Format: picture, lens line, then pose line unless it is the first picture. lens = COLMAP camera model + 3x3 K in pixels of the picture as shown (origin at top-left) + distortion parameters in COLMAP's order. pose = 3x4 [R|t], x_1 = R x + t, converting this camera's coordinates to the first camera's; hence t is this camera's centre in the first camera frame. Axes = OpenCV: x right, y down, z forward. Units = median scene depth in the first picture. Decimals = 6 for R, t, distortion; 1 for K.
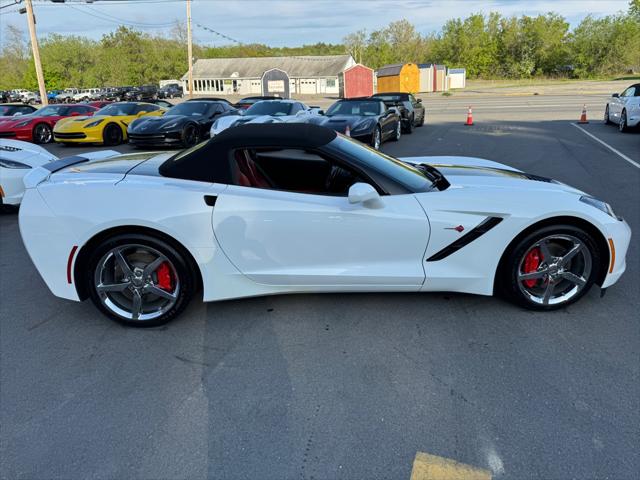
lens RADIAL K [[454.4, 0, 317.3], [0, 454.4, 236.9], [0, 0, 1]] dist [-0.002640, -0.004171]
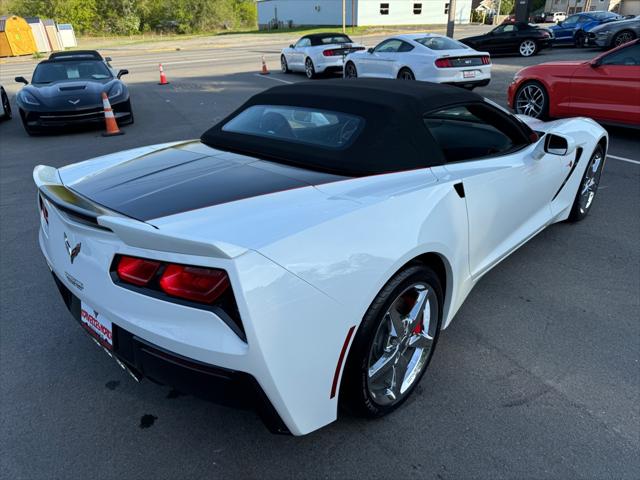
lens RADIAL K [[459.3, 0, 316.3], [0, 459.3, 243.2], [0, 0, 1]] dist [-0.005189, -0.011342]
pose [[0.713407, -0.296132, 0.635104, -0.181672], [0.237503, 0.954857, 0.178439, -0.037565], [-0.659275, 0.023539, 0.751533, 0.127011]]
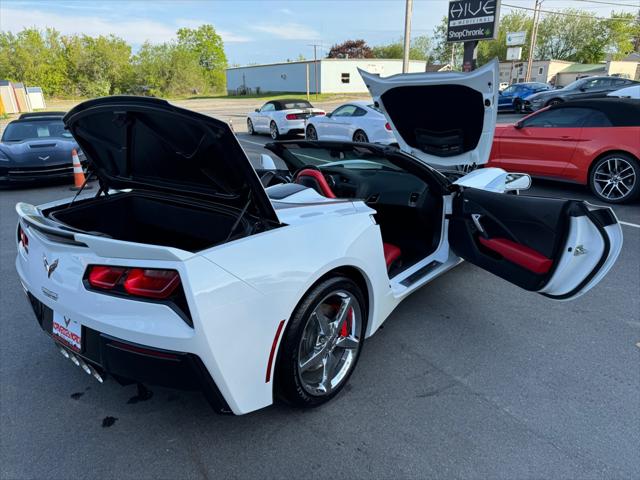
lens RADIAL K [[456.5, 0, 320.7], [0, 456.5, 241.9], [0, 0, 1]] dist [0.004959, -0.017721]
pose [[0.657109, -0.221646, 0.720472, -0.197883], [0.244246, 0.966834, 0.074672, -0.026539], [-0.713128, 0.126905, 0.689452, 0.097782]]
